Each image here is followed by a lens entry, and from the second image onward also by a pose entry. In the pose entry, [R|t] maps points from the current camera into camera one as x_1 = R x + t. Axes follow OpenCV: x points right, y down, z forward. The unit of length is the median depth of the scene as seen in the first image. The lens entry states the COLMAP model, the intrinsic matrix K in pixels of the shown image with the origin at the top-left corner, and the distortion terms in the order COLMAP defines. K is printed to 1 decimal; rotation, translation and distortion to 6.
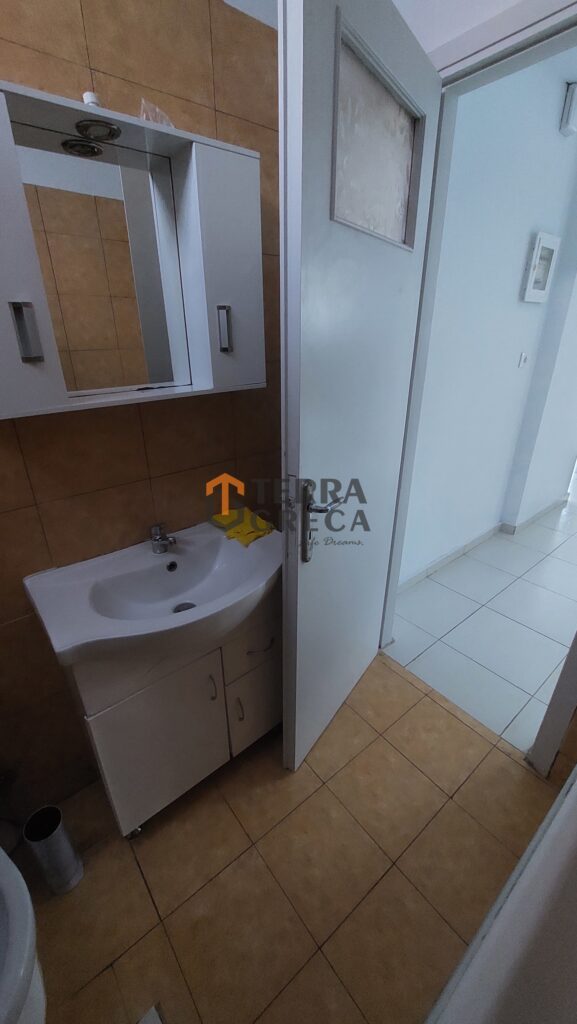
lens RADIAL K [[408.8, 0, 289.1], [0, 408.8, 512.7], [0, 0, 1]] dist [-0.019091, 0.000010]
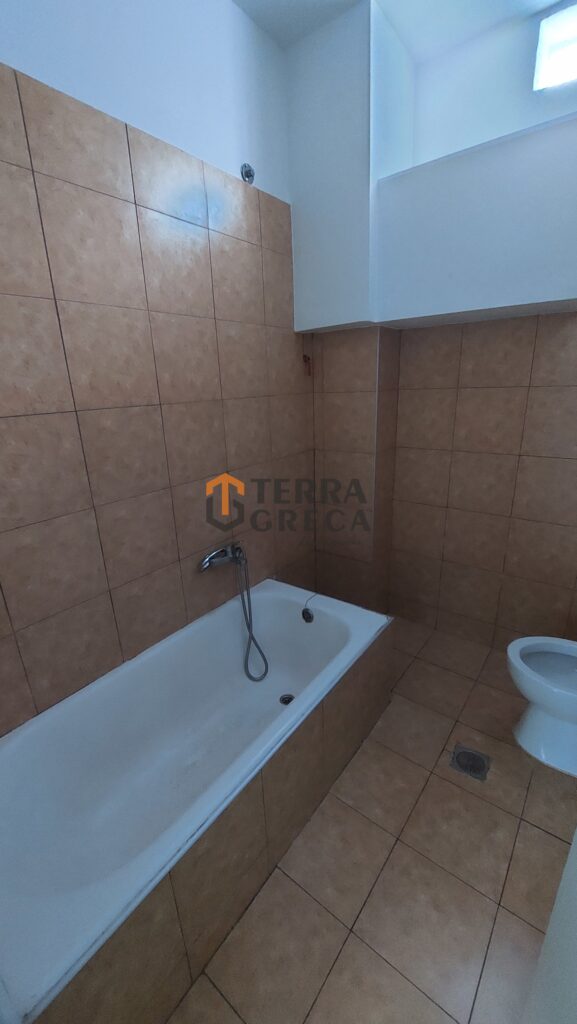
lens RADIAL K [[408.8, 0, 287.0], [0, 408.8, 510.9], [0, 0, 1]] dist [-0.019091, 0.000010]
pose [[-0.971744, 0.111447, -0.208068, 0.520207], [-0.058262, 0.740982, 0.668993, -0.449476], [0.228732, 0.662212, -0.713552, 1.066233]]
